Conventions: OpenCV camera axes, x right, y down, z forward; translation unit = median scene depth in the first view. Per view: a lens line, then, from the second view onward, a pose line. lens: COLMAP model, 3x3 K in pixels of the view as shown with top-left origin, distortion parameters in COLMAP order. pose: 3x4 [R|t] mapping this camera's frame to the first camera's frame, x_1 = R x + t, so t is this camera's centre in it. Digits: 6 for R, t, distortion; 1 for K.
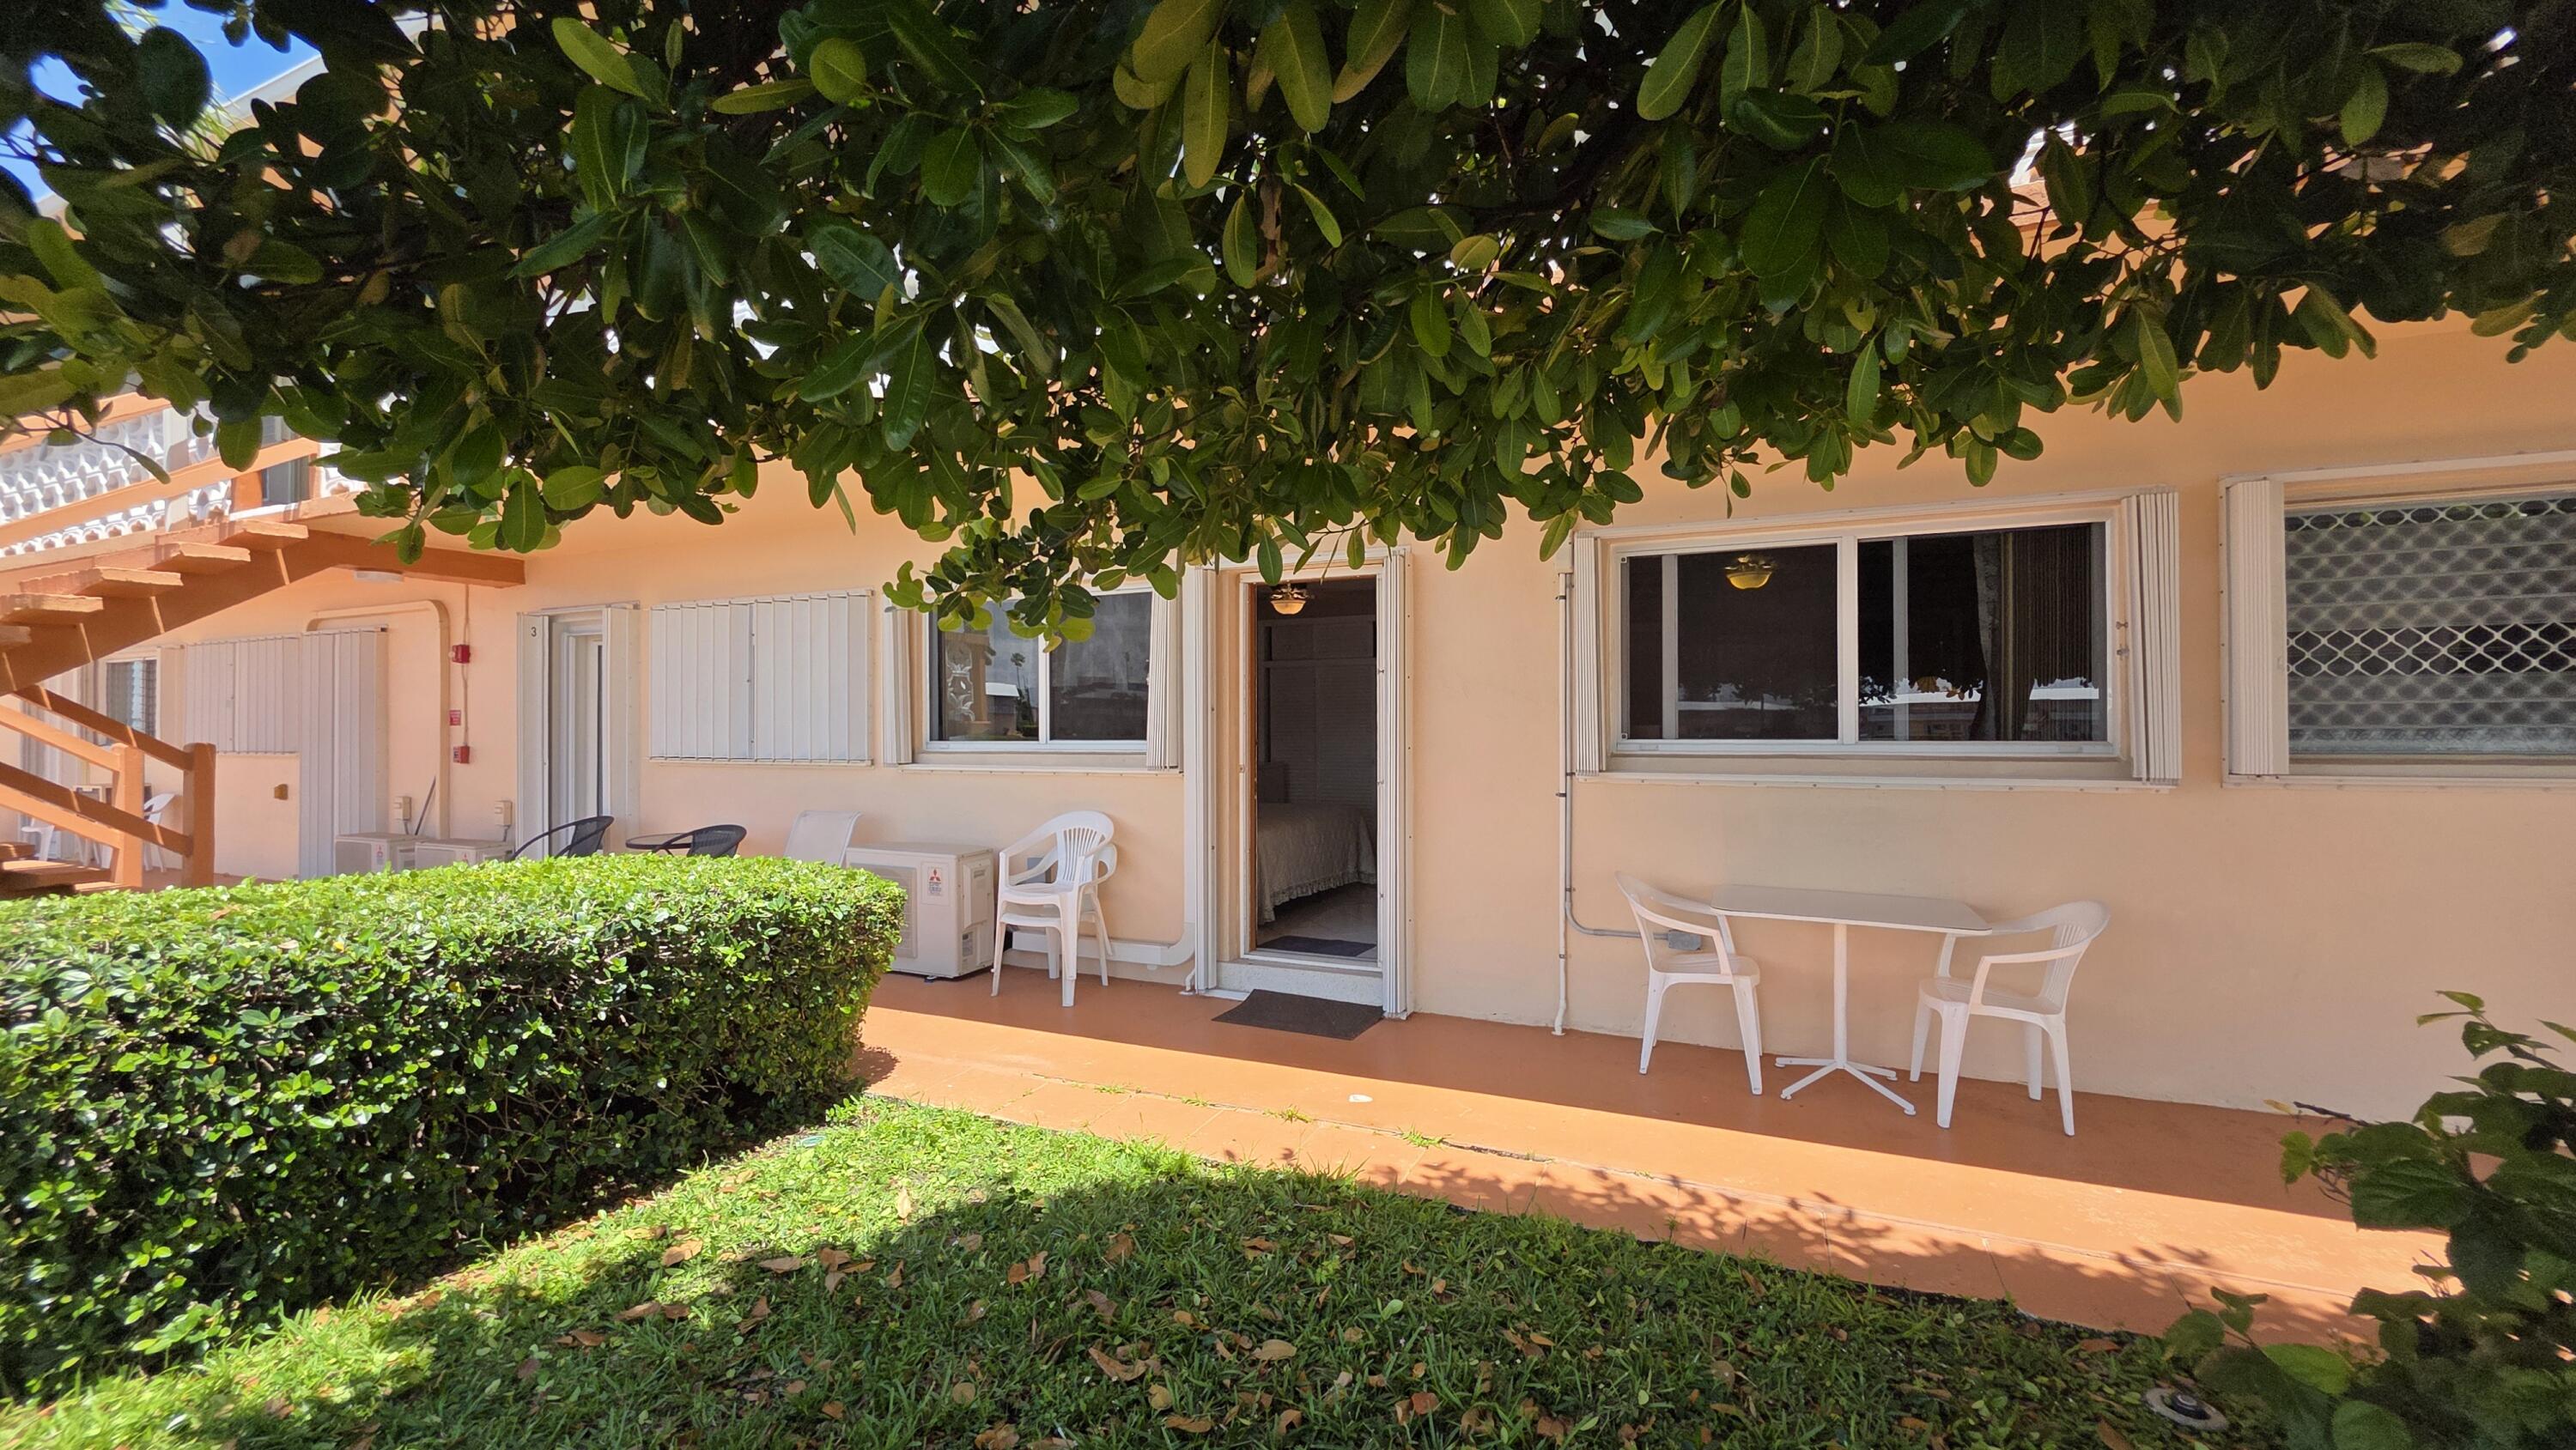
lens RADIAL K [[1029.3, 0, 1286.6], [0, 1029.3, 726.7], [0, 0, 1]] dist [0.000281, -0.000566]
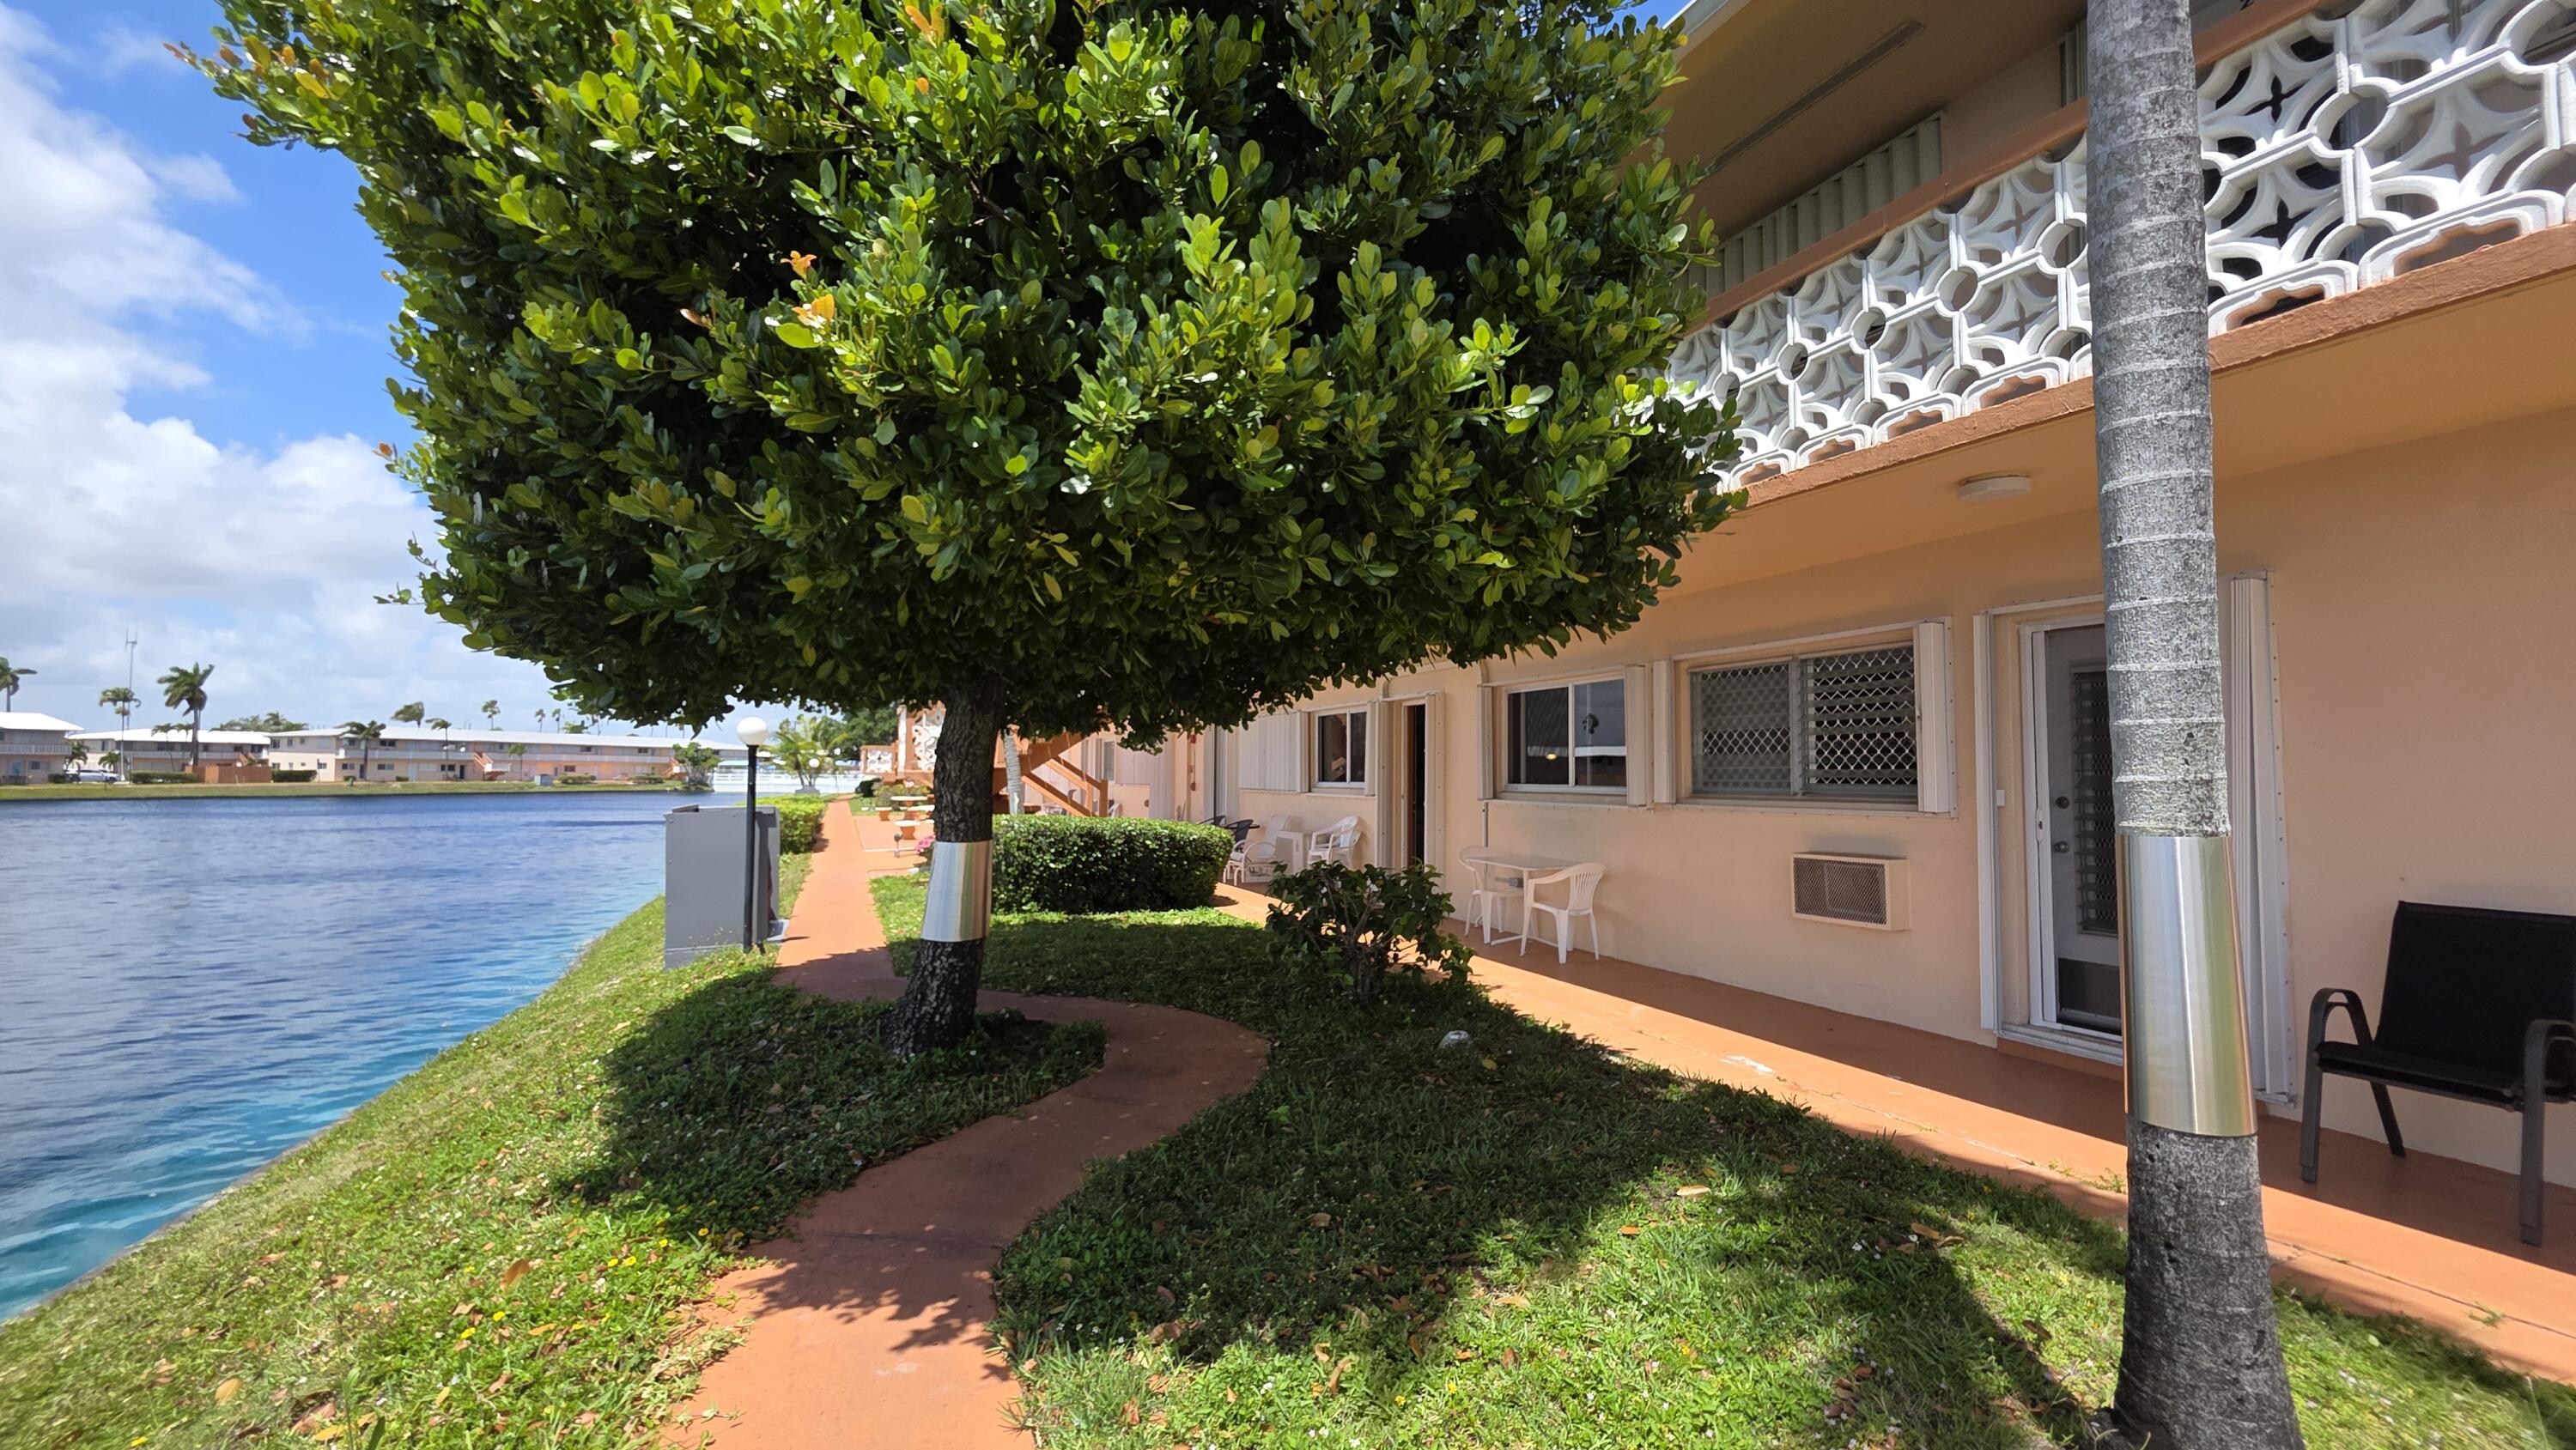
lens RADIAL K [[1029.3, 0, 1286.6], [0, 1029.3, 726.7], [0, 0, 1]] dist [0.000281, -0.000566]
pose [[0.739787, -0.023096, -0.672444, 1.687409], [-0.008933, 0.998985, -0.044139, -0.008982], [0.672782, 0.038660, 0.738830, -0.966785]]
